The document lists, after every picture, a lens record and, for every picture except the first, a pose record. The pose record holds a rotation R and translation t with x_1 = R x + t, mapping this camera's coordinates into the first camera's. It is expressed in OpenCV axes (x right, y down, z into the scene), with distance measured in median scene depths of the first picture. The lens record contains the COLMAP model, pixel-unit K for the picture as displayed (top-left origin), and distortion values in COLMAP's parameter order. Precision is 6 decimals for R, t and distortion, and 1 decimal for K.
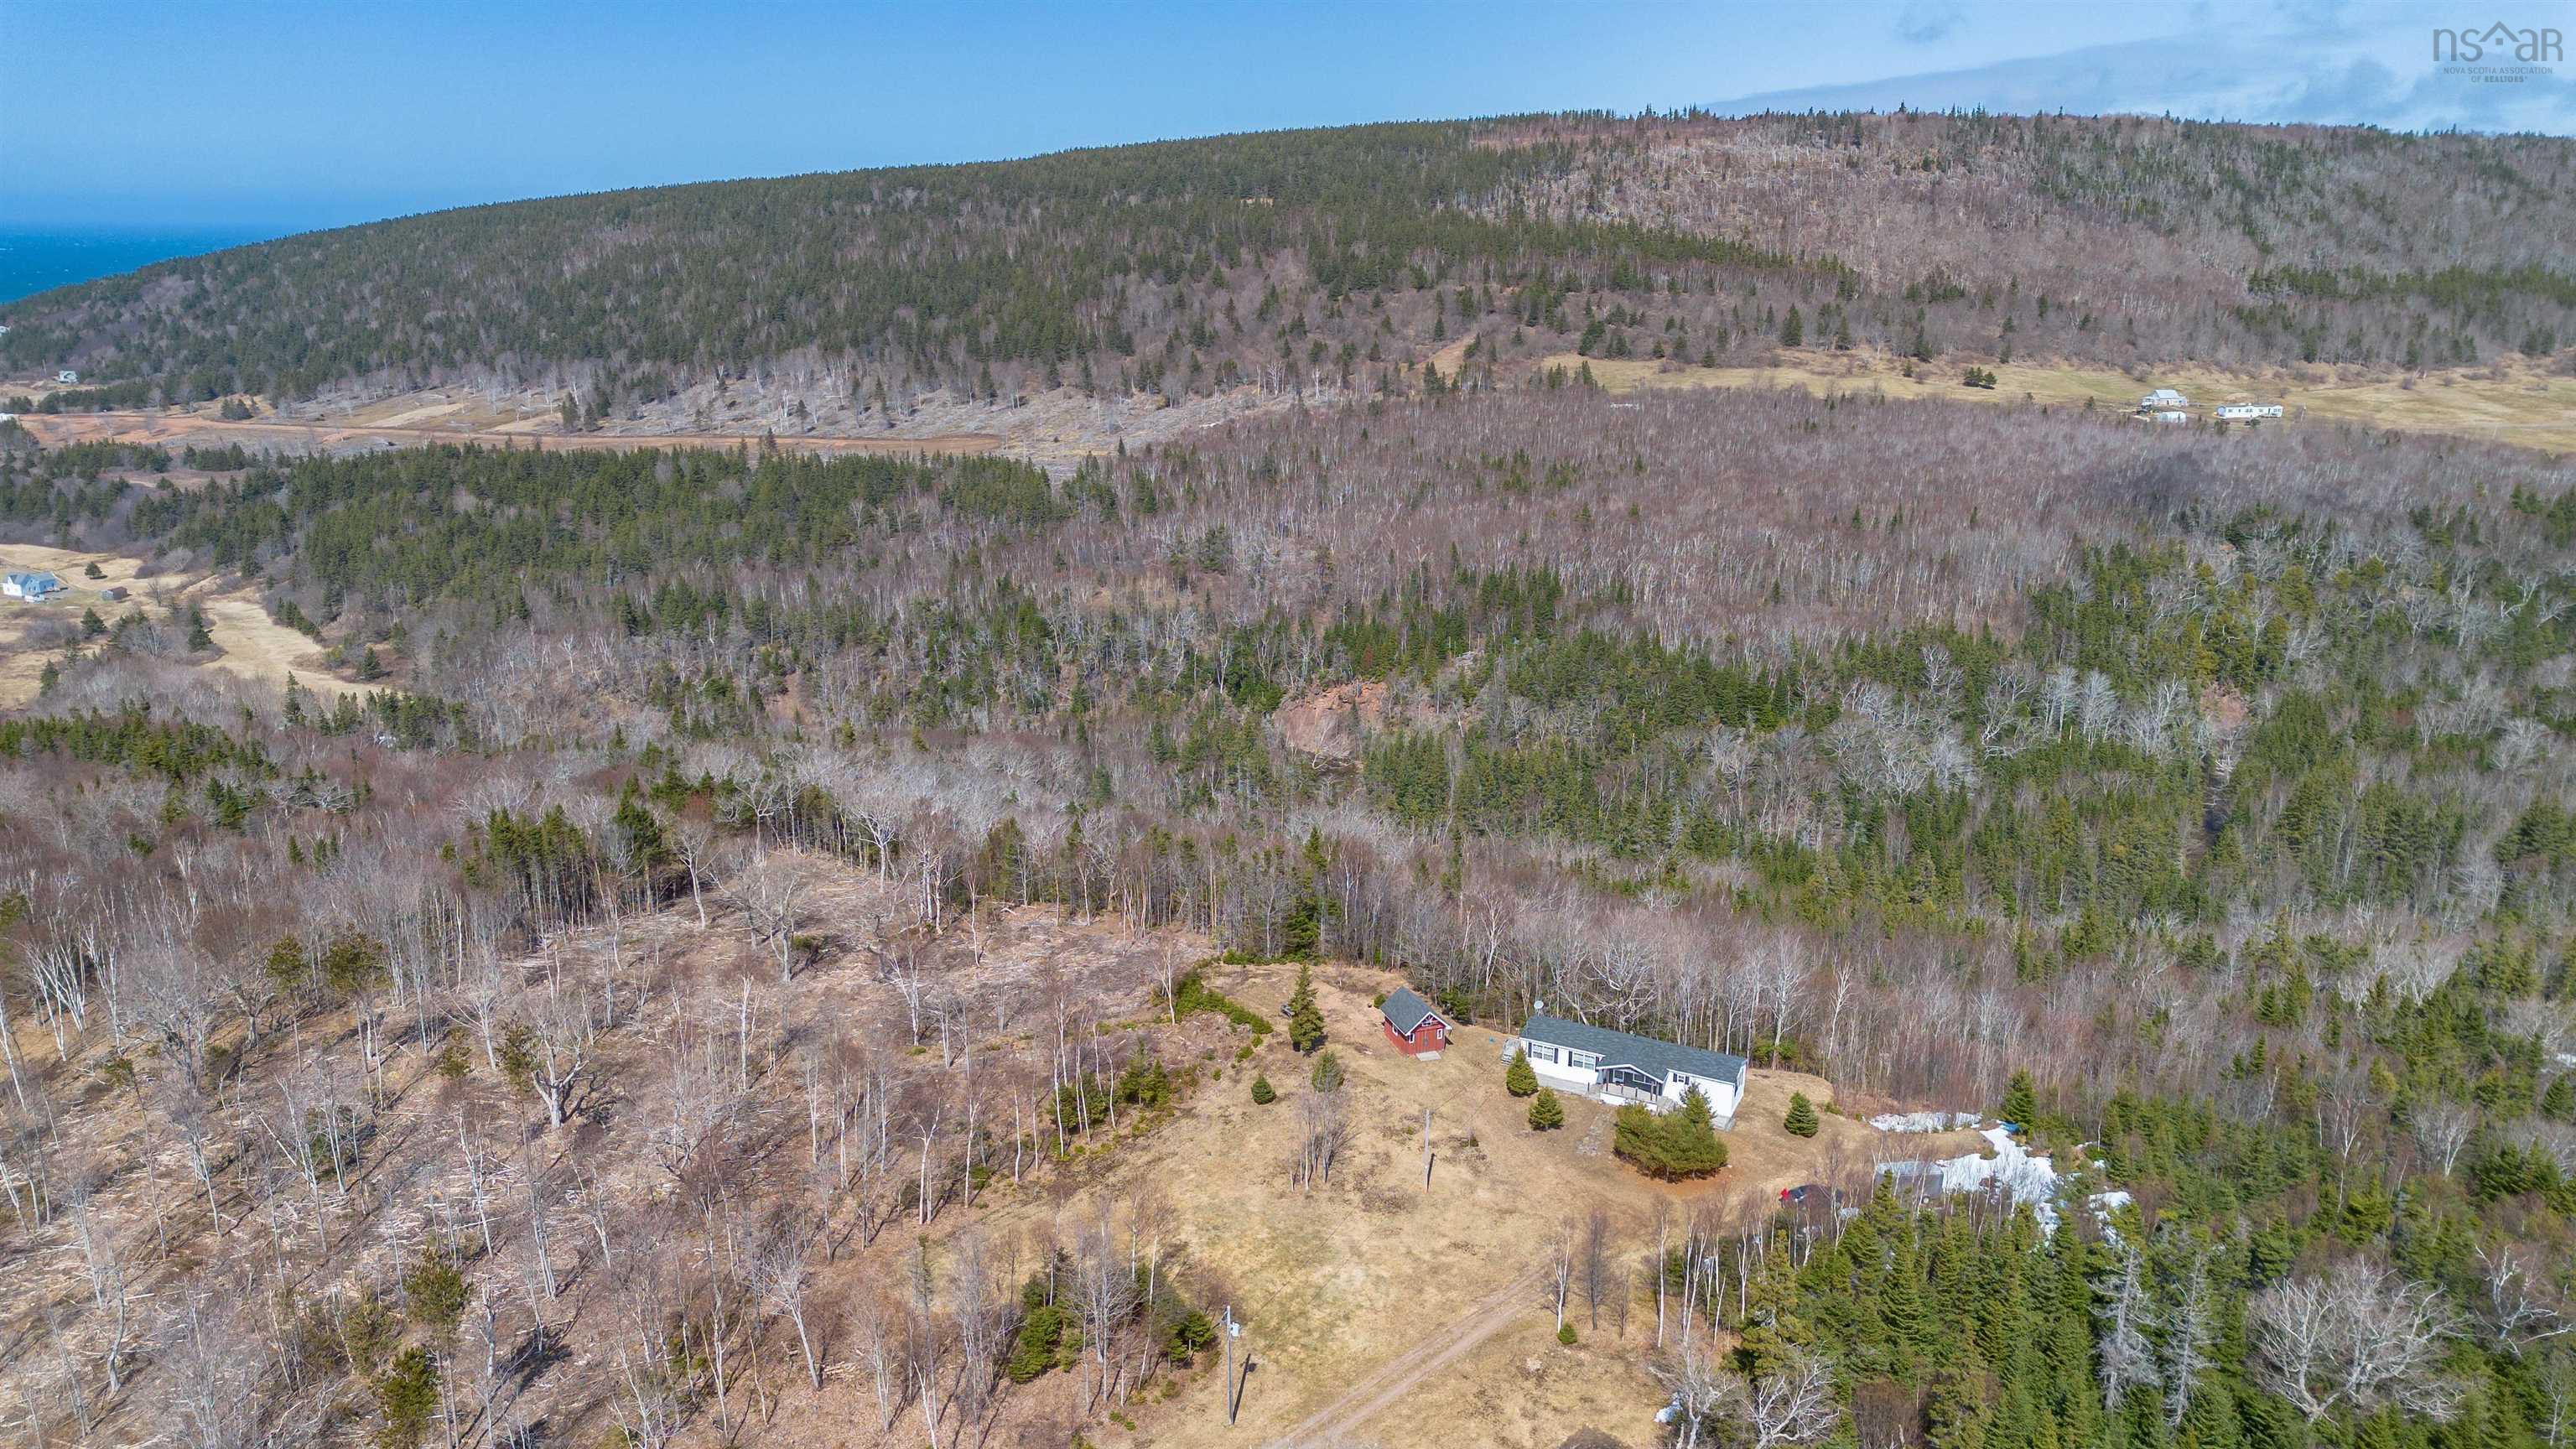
lens RADIAL K [[1812.5, 0, 1284.2], [0, 1812.5, 724.3], [0, 0, 1]] dist [0.085930, -0.078813]
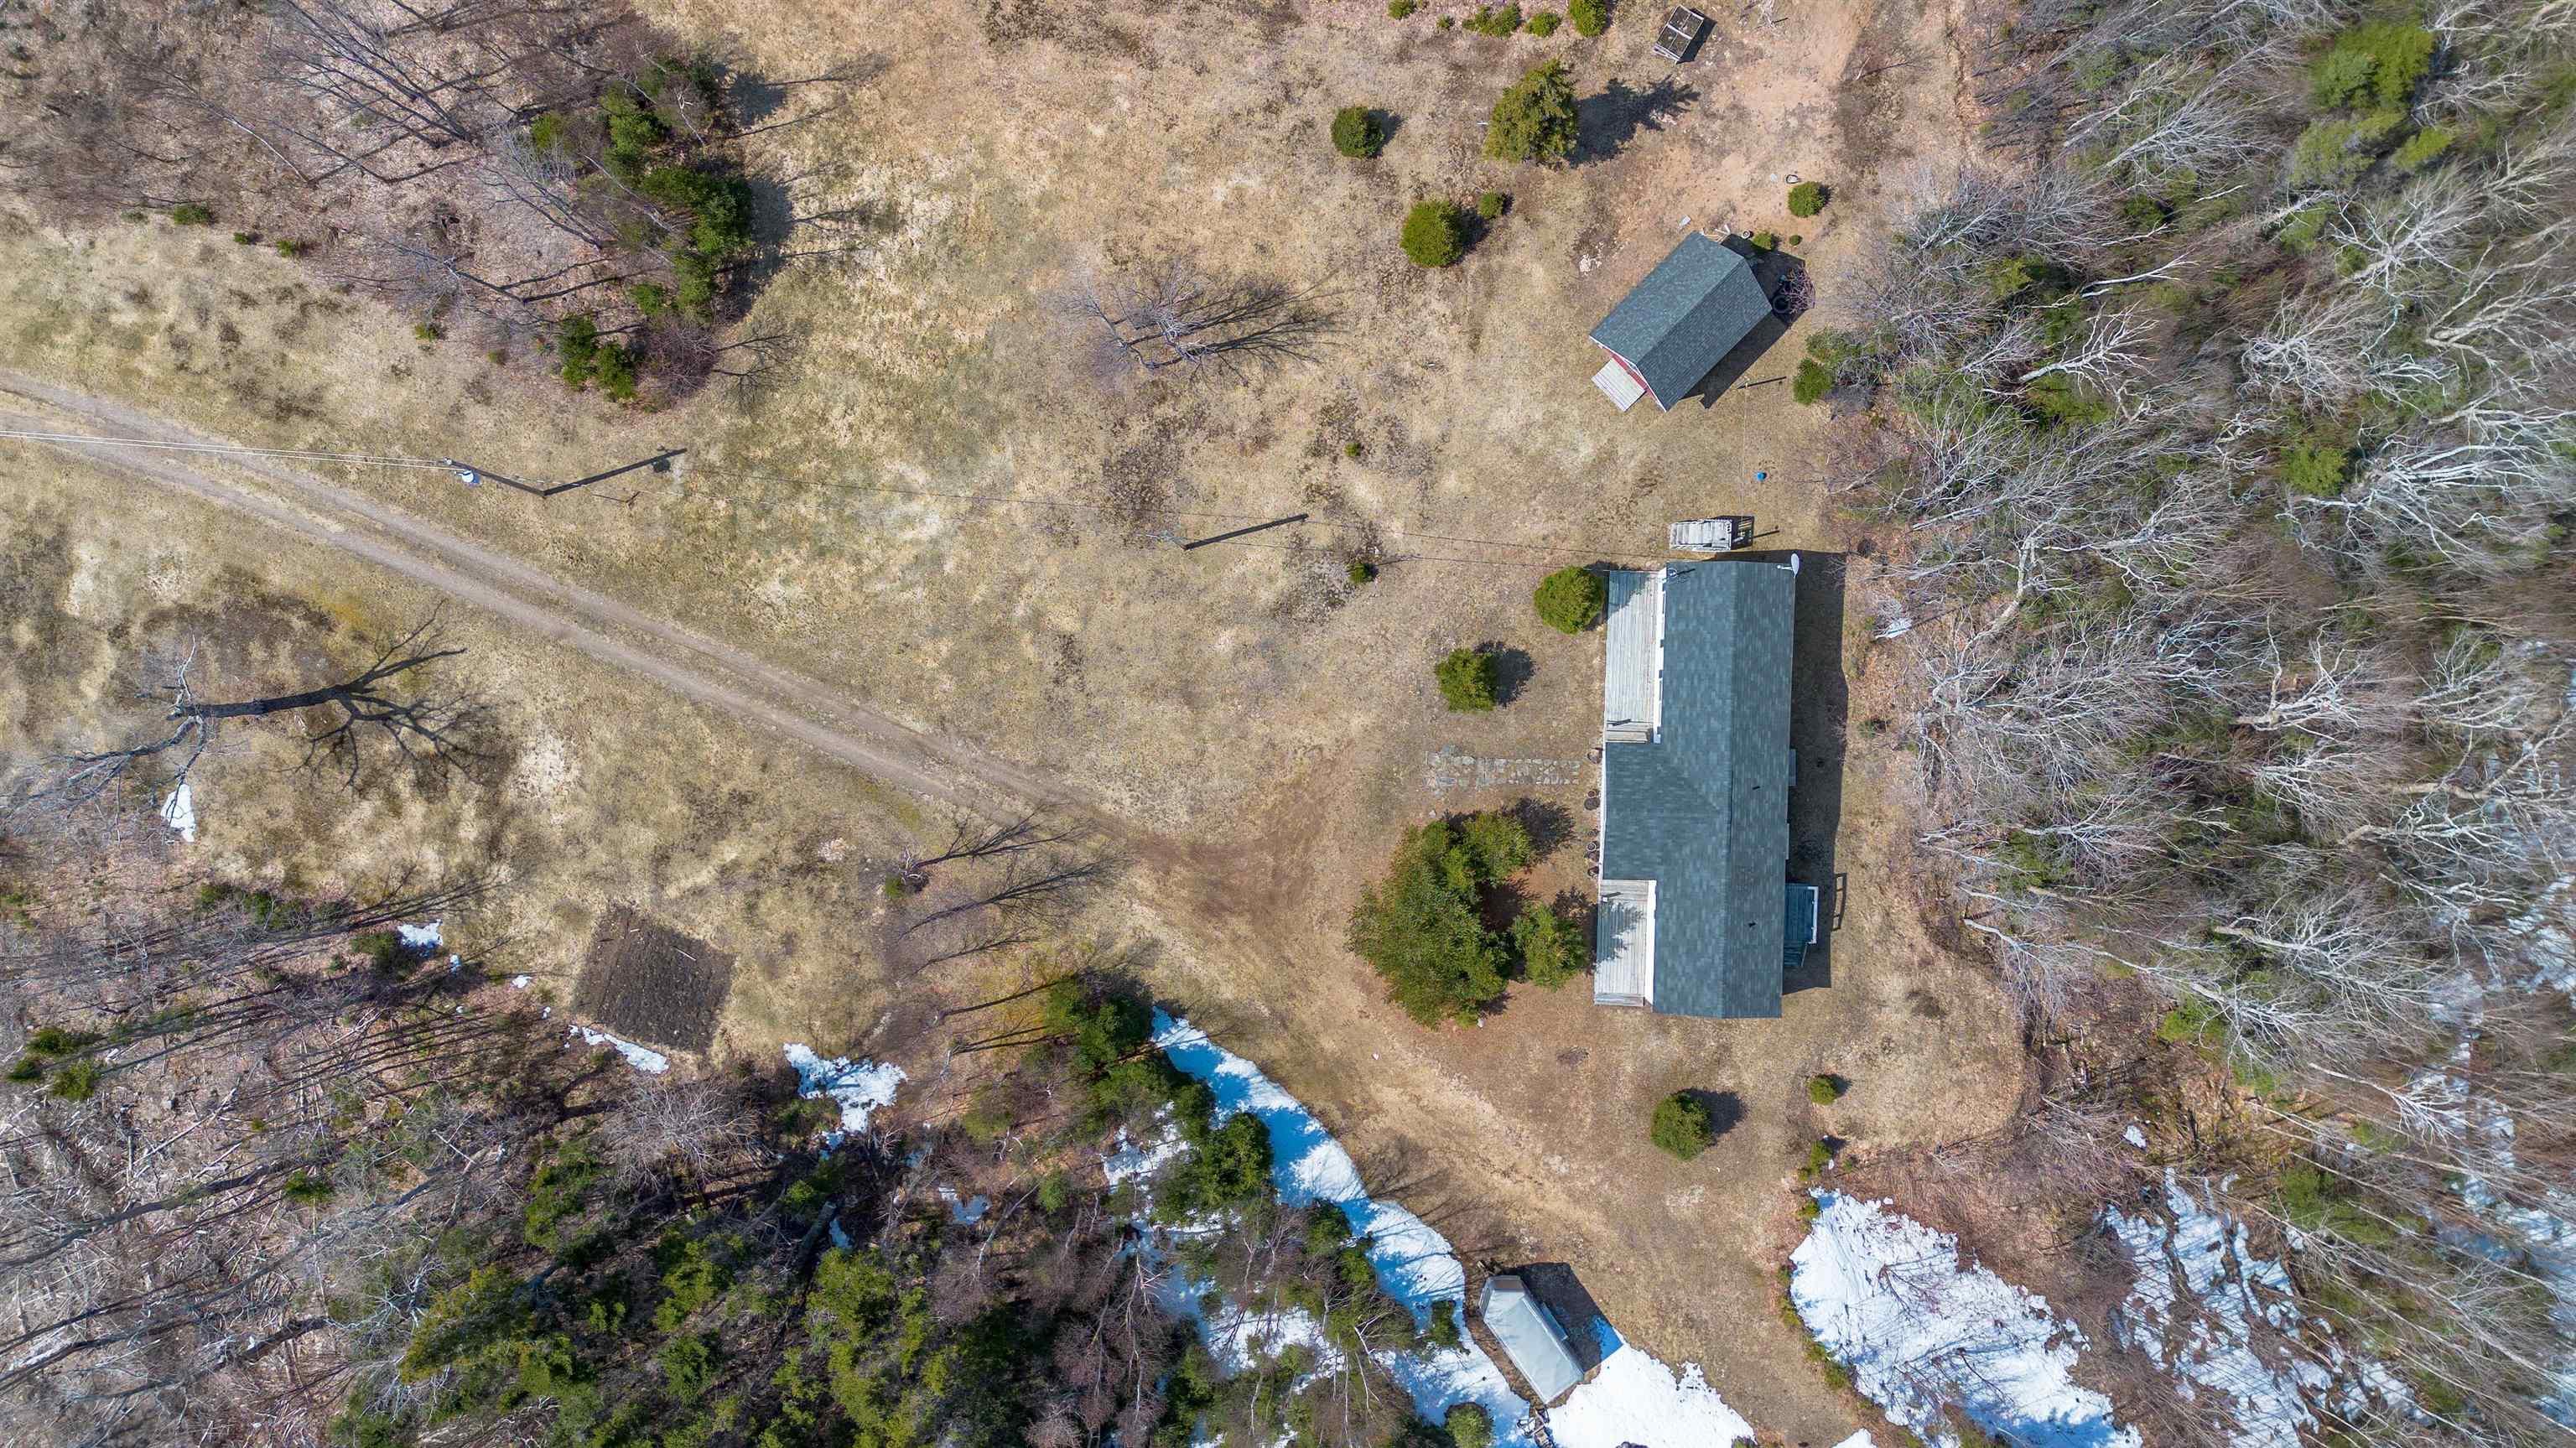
lens RADIAL K [[1812.4, 0, 1284.2], [0, 1812.4, 723.8], [0, 0, 1]] dist [0.085930, -0.078813]
pose [[0.411826, 0.911165, -0.013358, 0.027344], [-0.208804, 0.108623, 0.971906, -0.053753], [0.887018, -0.397467, 0.234989, 0.161546]]
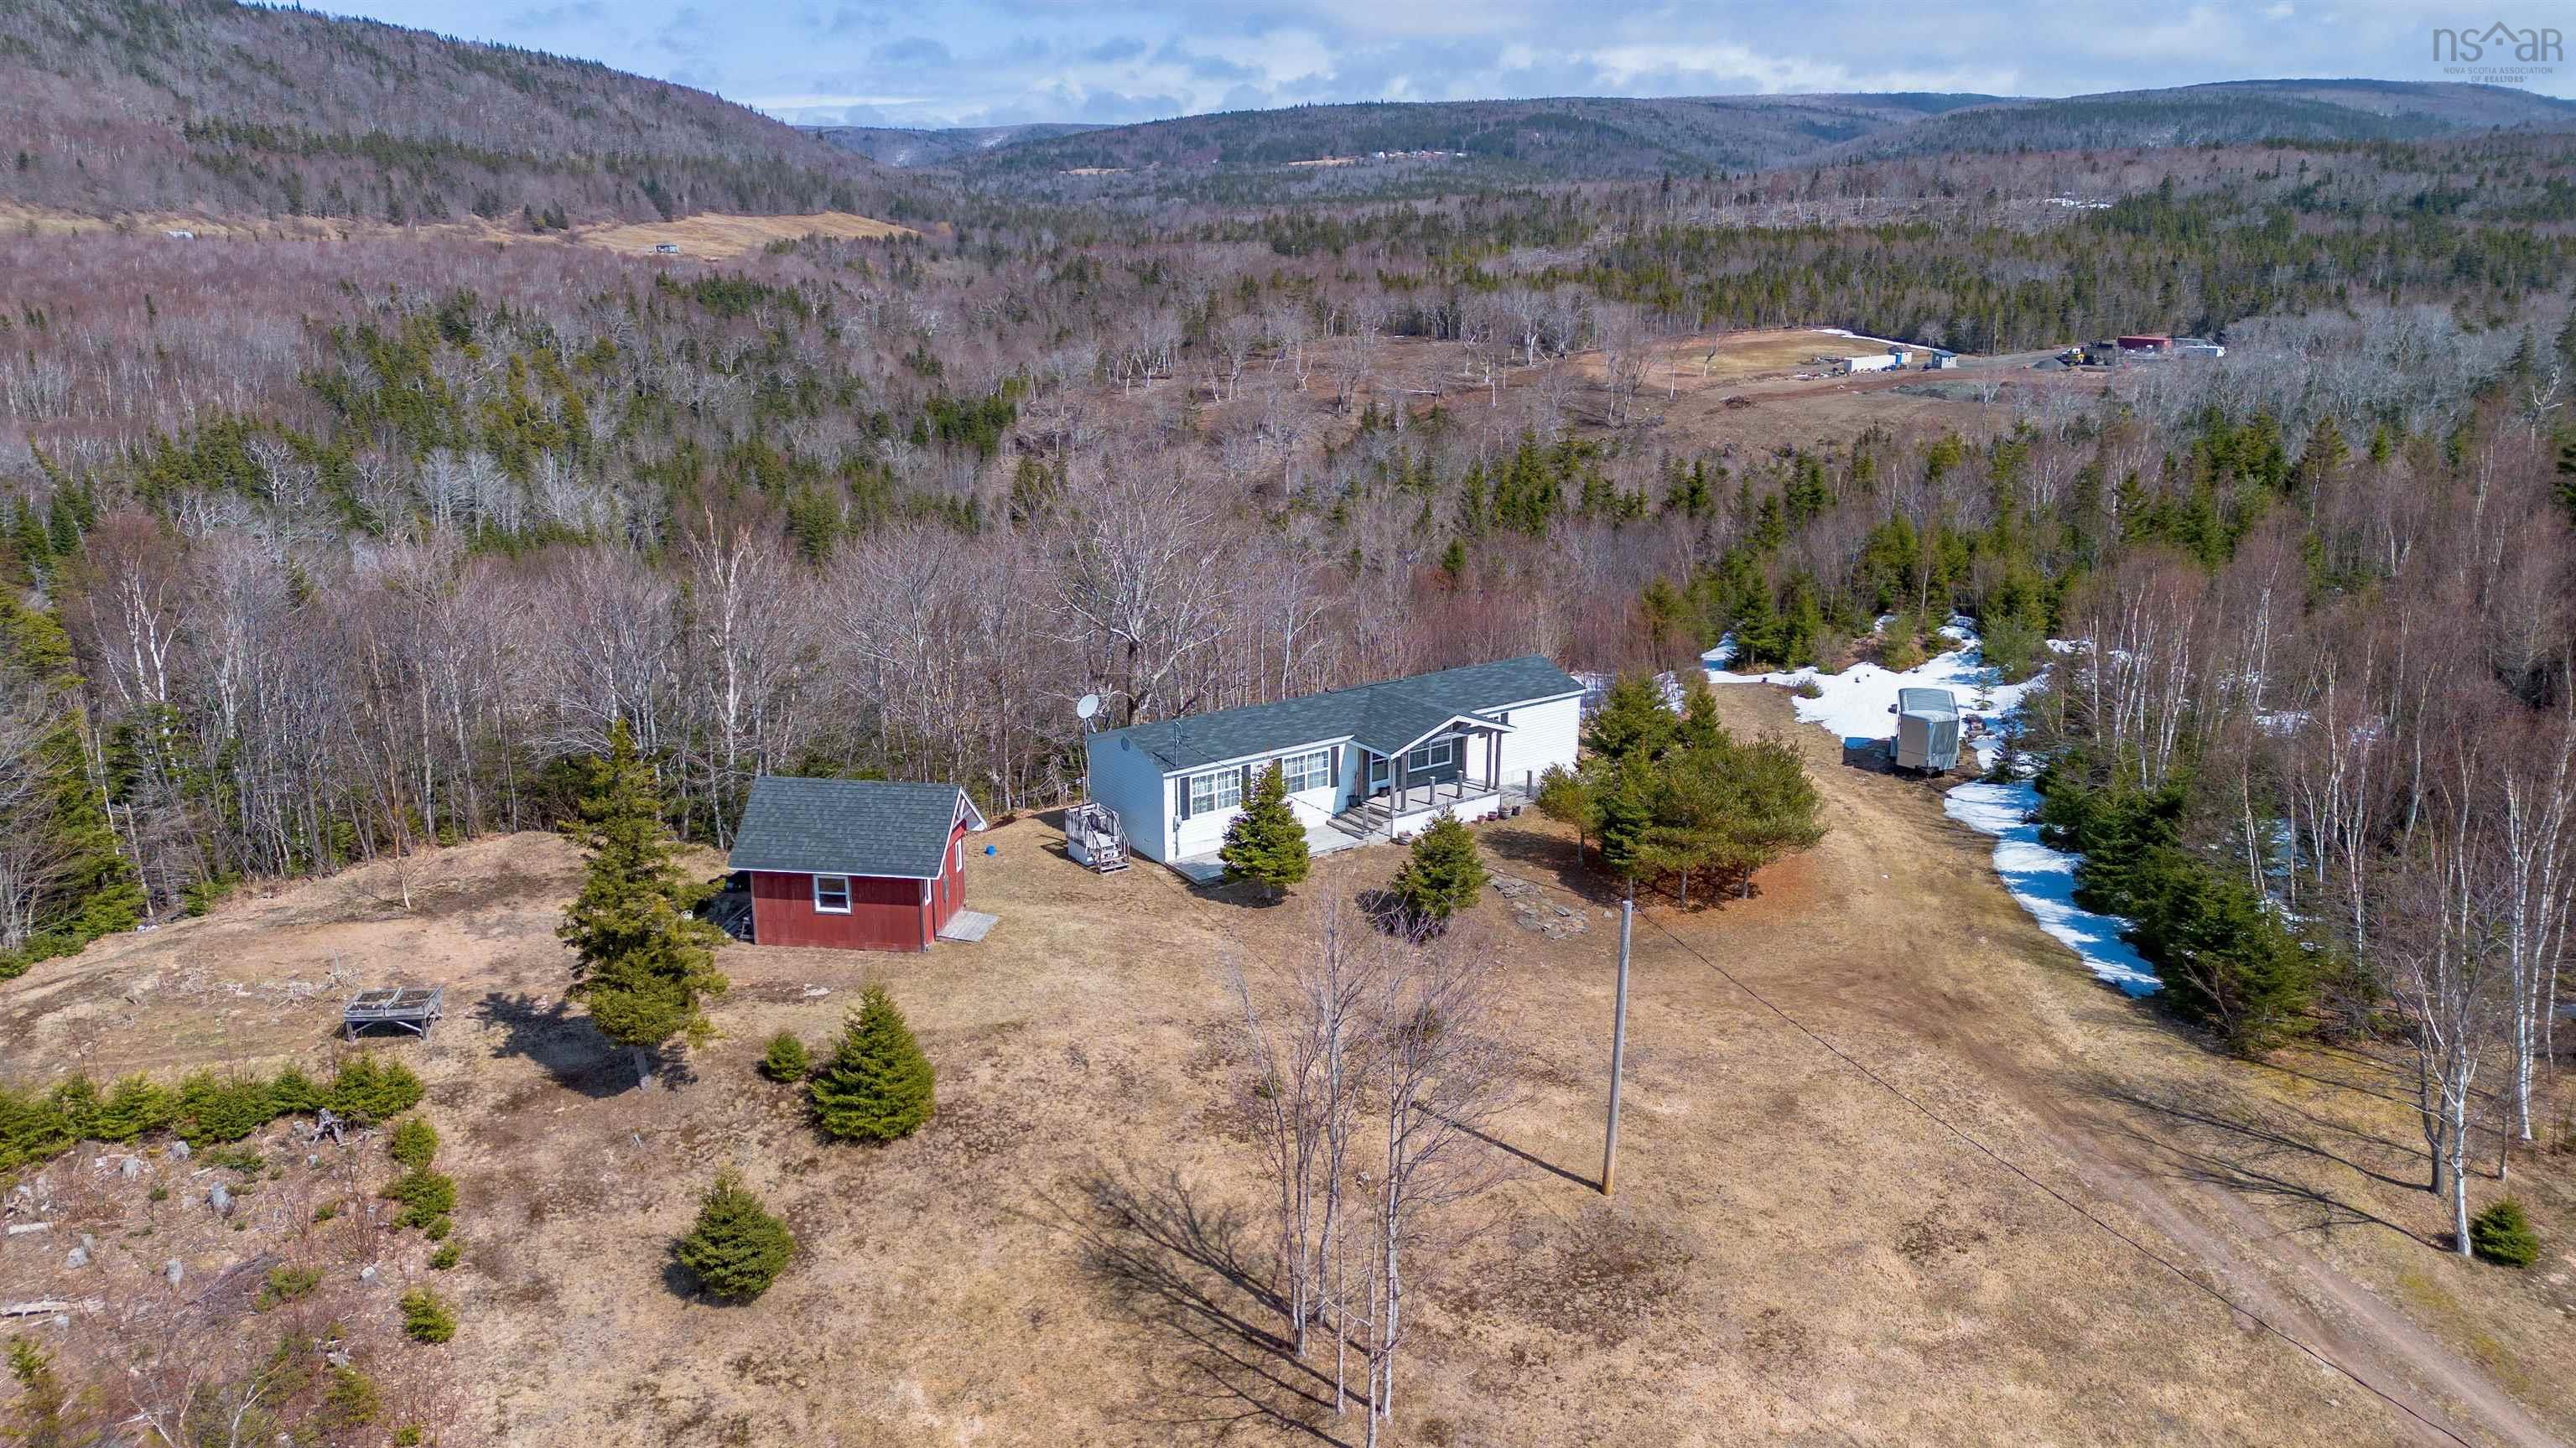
lens RADIAL K [[1812.4, 0, 1284.2], [0, 1812.4, 723.8], [0, 0, 1]] dist [0.085930, -0.078813]
pose [[0.478938, -0.245211, 0.842906, -0.033042], [0.236320, 0.960762, 0.145220, 0.023858], [-0.845441, 0.129644, 0.518094, 0.162962]]
